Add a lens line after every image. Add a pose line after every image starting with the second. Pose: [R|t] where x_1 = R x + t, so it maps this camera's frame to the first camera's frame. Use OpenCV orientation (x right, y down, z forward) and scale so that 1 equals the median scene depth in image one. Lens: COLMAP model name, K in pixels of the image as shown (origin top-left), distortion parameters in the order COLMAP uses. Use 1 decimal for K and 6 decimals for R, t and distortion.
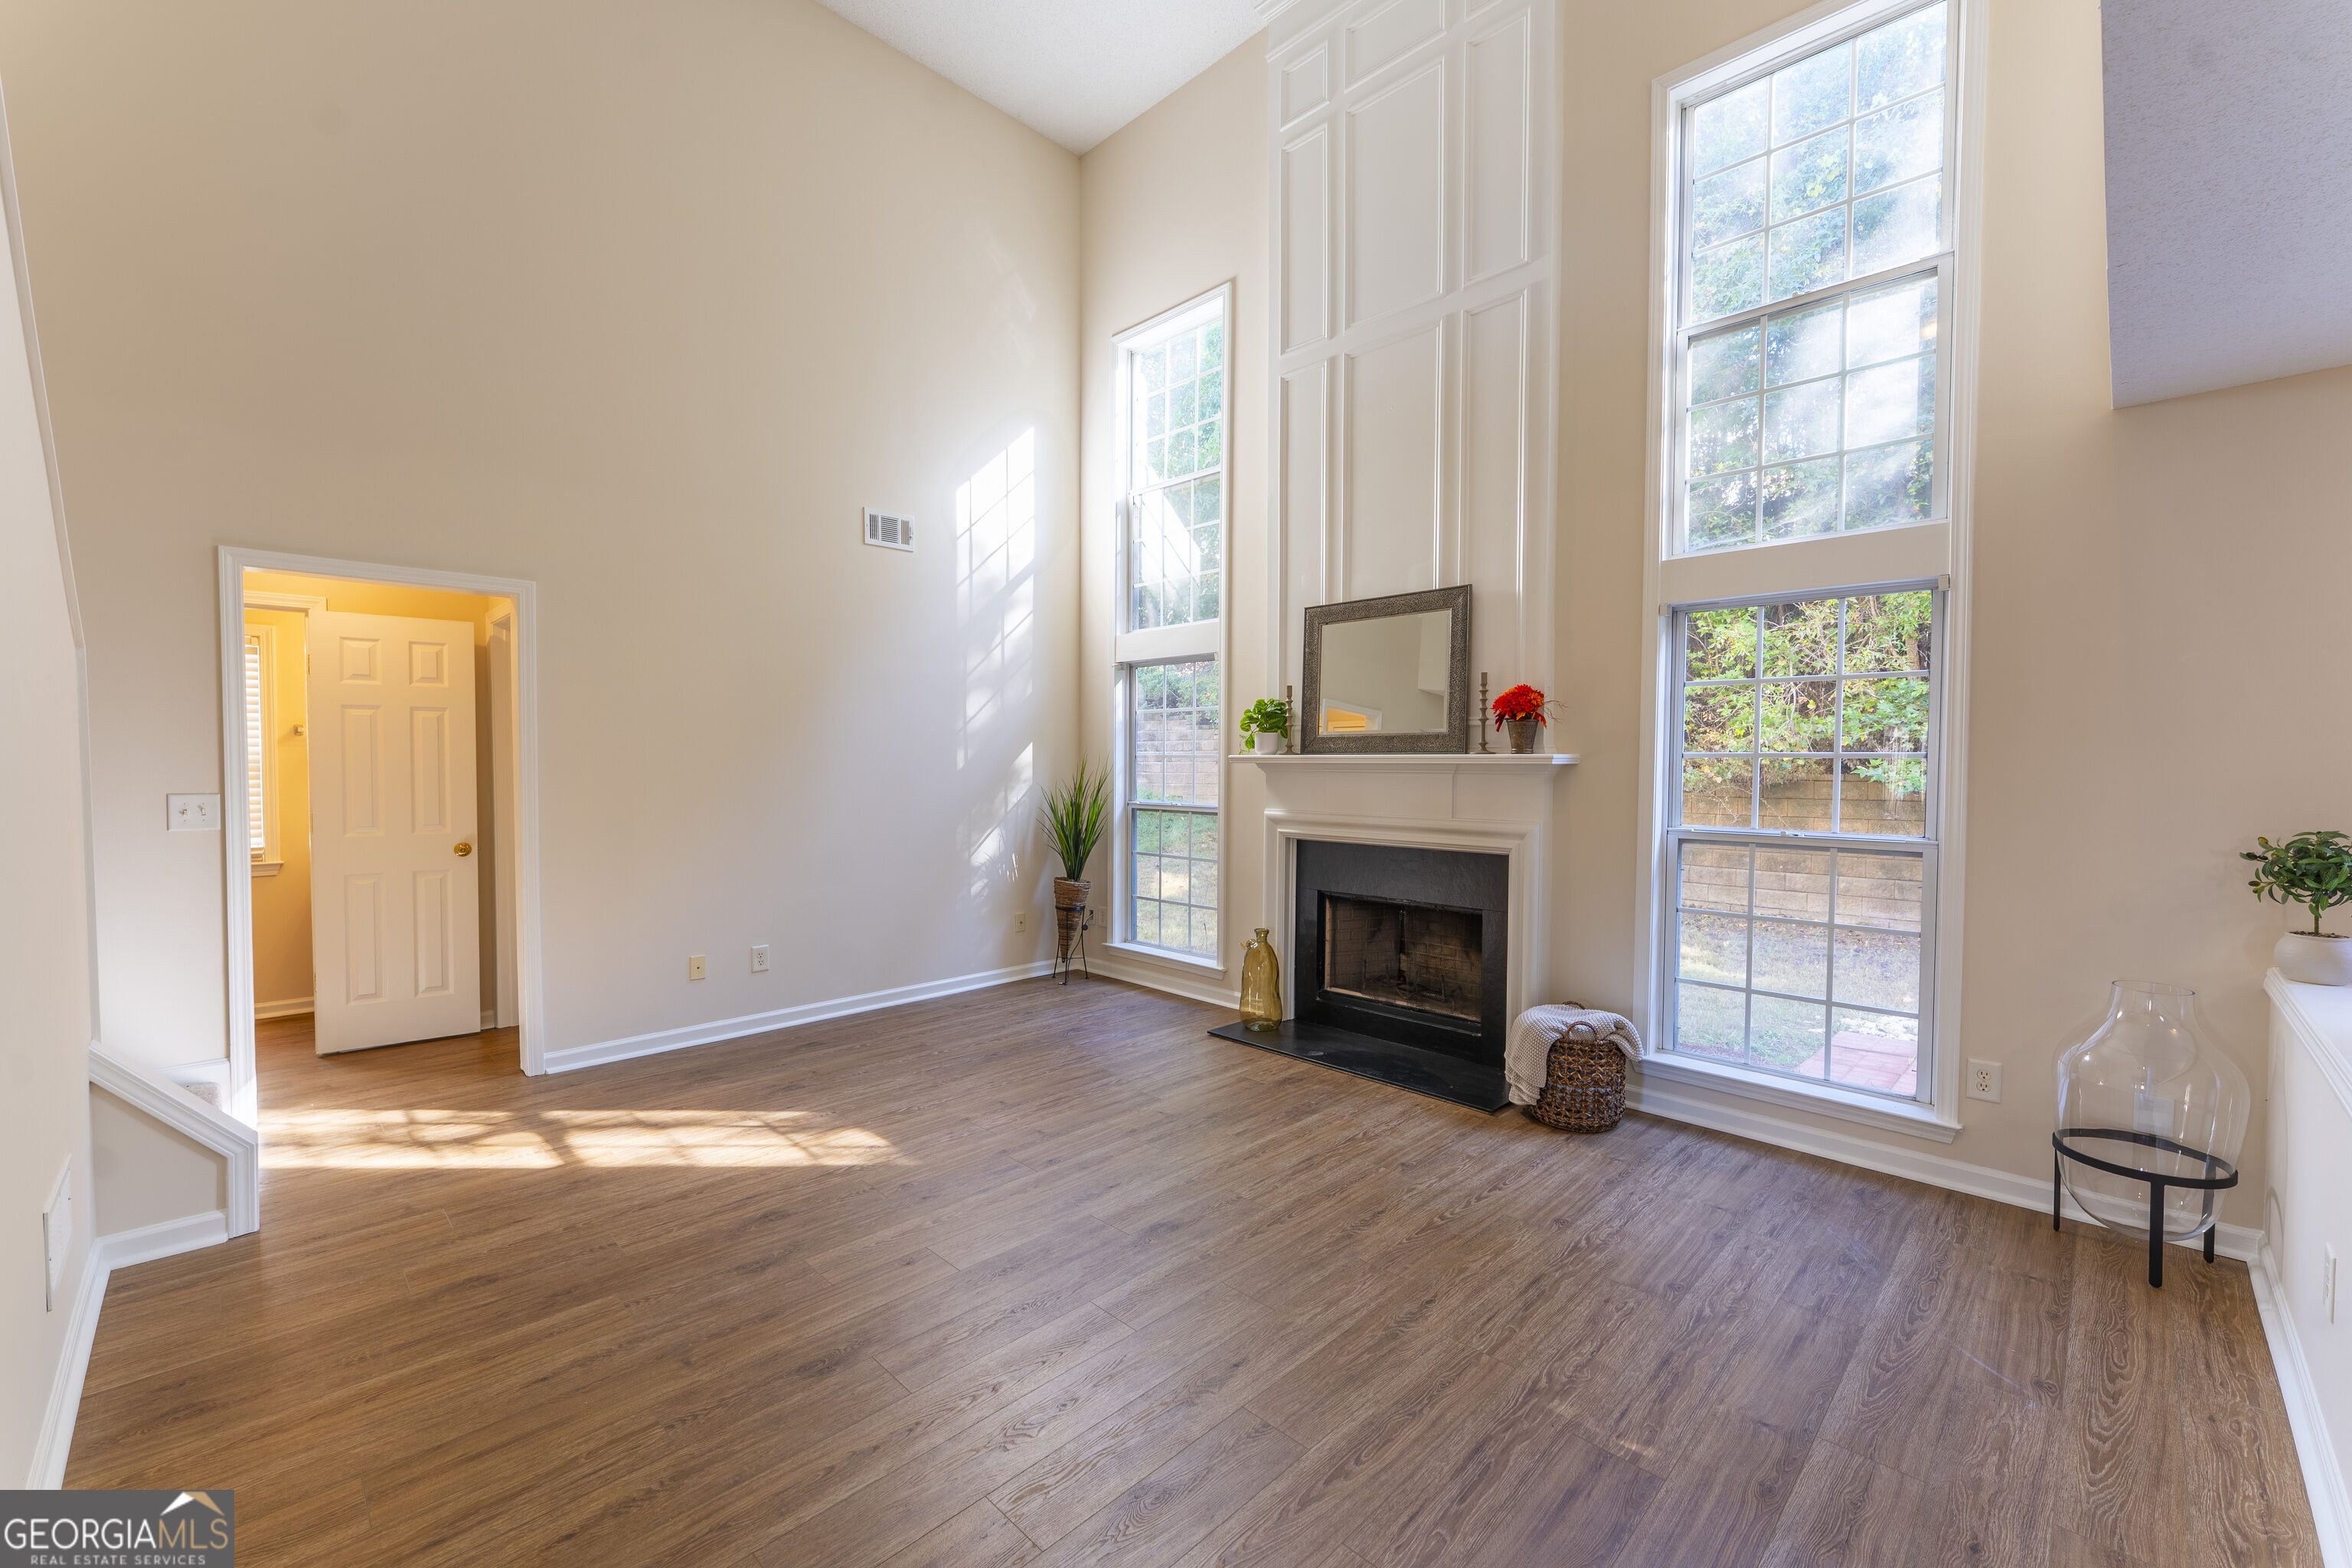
lens RADIAL K [[946.4, 0, 1176.1], [0, 946.4, 787.7], [0, 0, 1]] dist [0.000627, -0.000202]
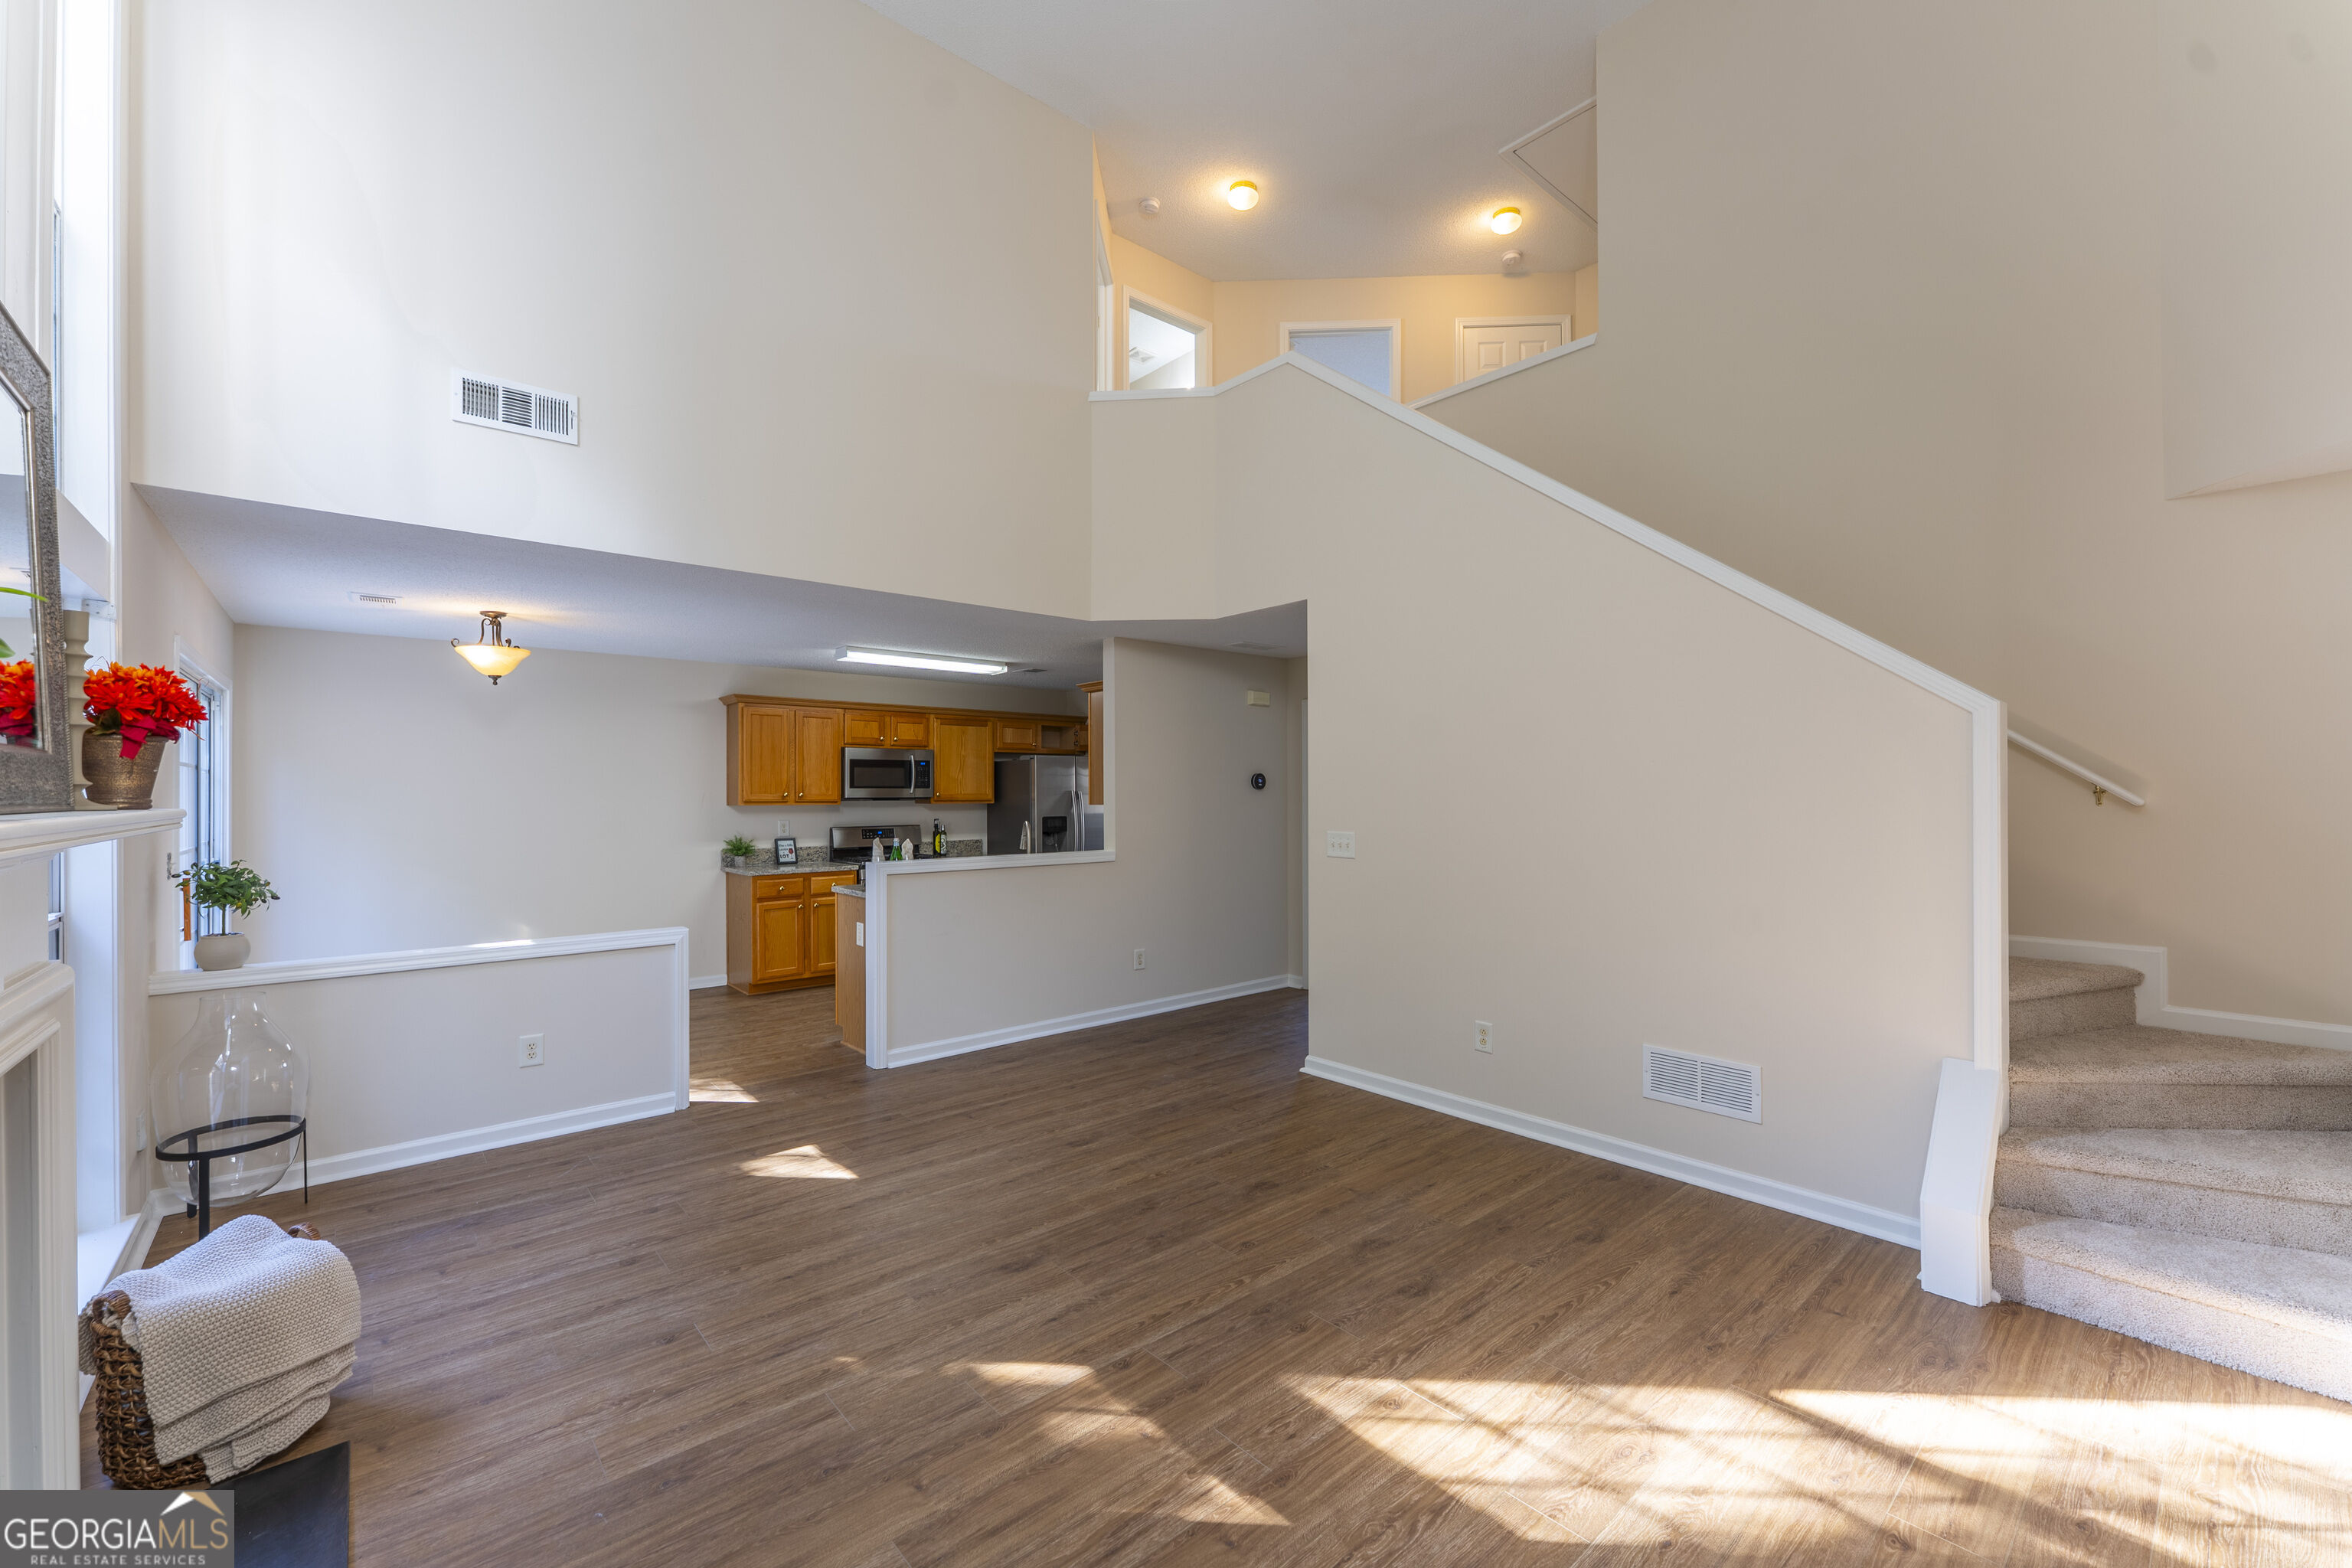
lens RADIAL K [[946.4, 0, 1176.1], [0, 946.4, 787.7], [0, 0, 1]] dist [0.000627, -0.000202]
pose [[-0.997513, 0.000273, 0.070488, -0.163120], [0.001801, 0.999765, 0.021615, -0.048499], [-0.070466, 0.021688, -0.997278, 1.255897]]
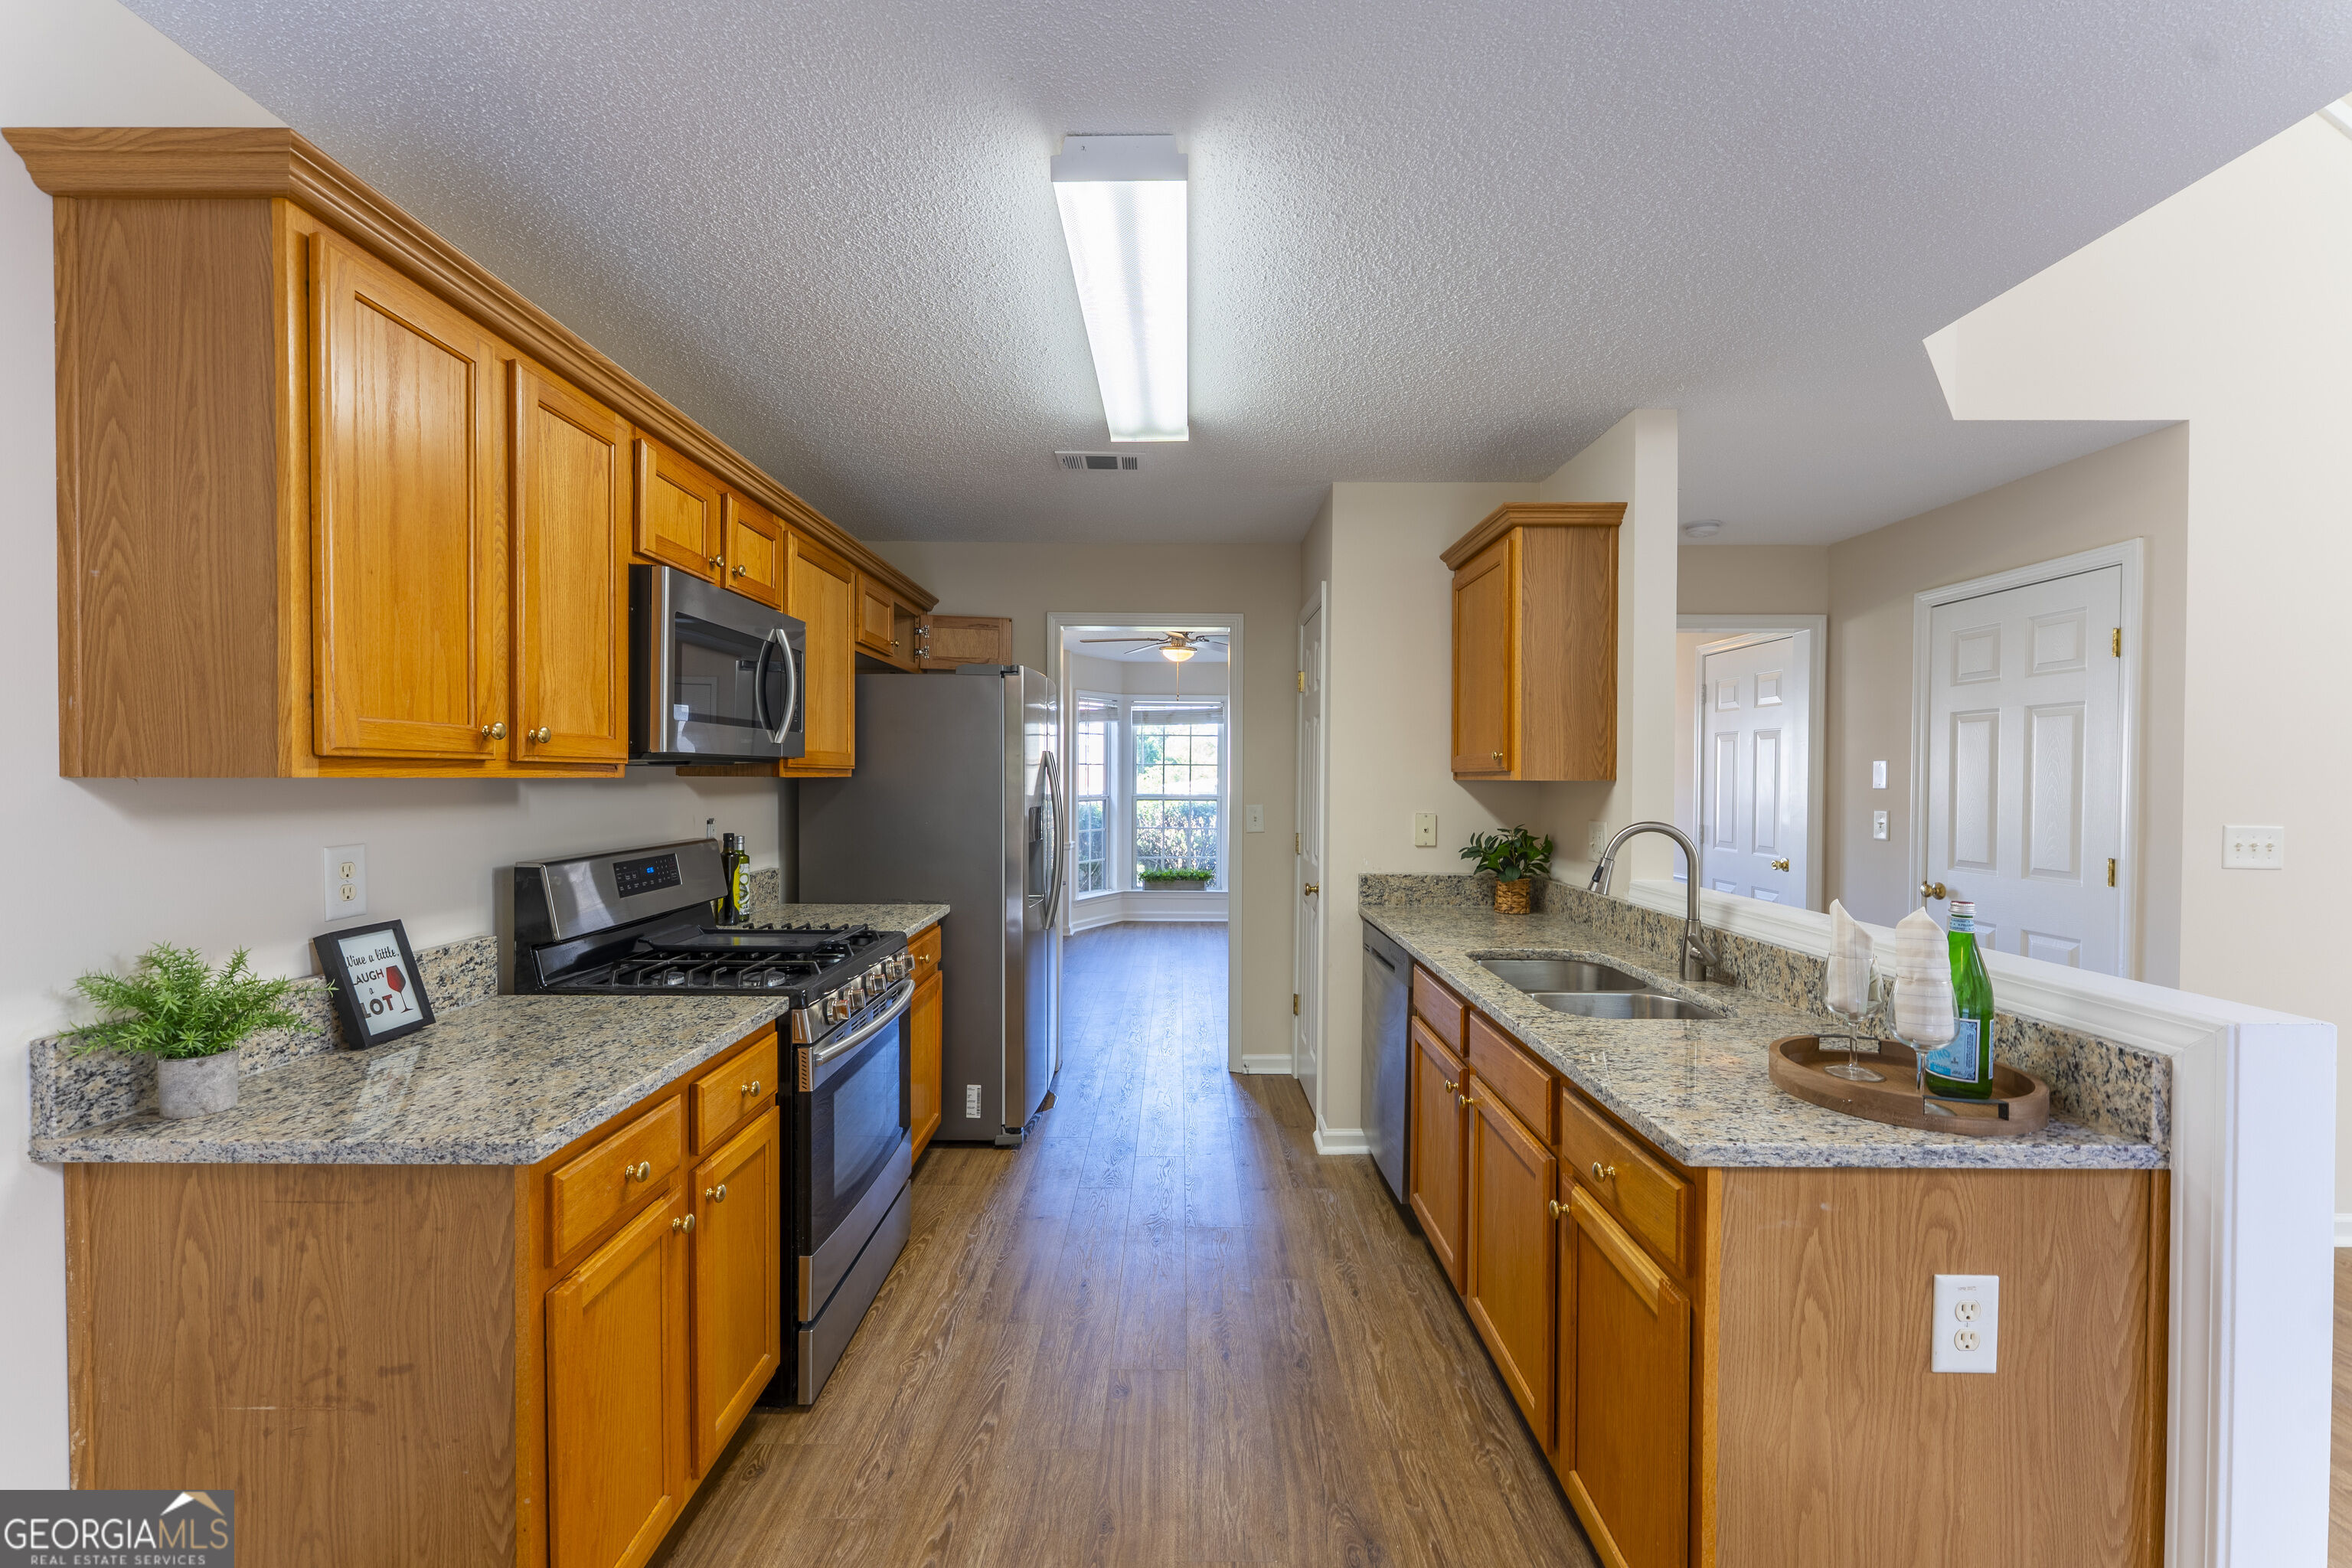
lens RADIAL K [[961.9, 0, 1166.4], [0, 961.9, 783.1], [0, 0, 1]] dist [-0.025833, -0.000026]
pose [[-0.718985, -0.000984, -0.695025, 0.673779], [-0.028407, 0.999205, 0.027972, -0.000233], [0.694445, 0.039855, -0.718441, 0.125934]]
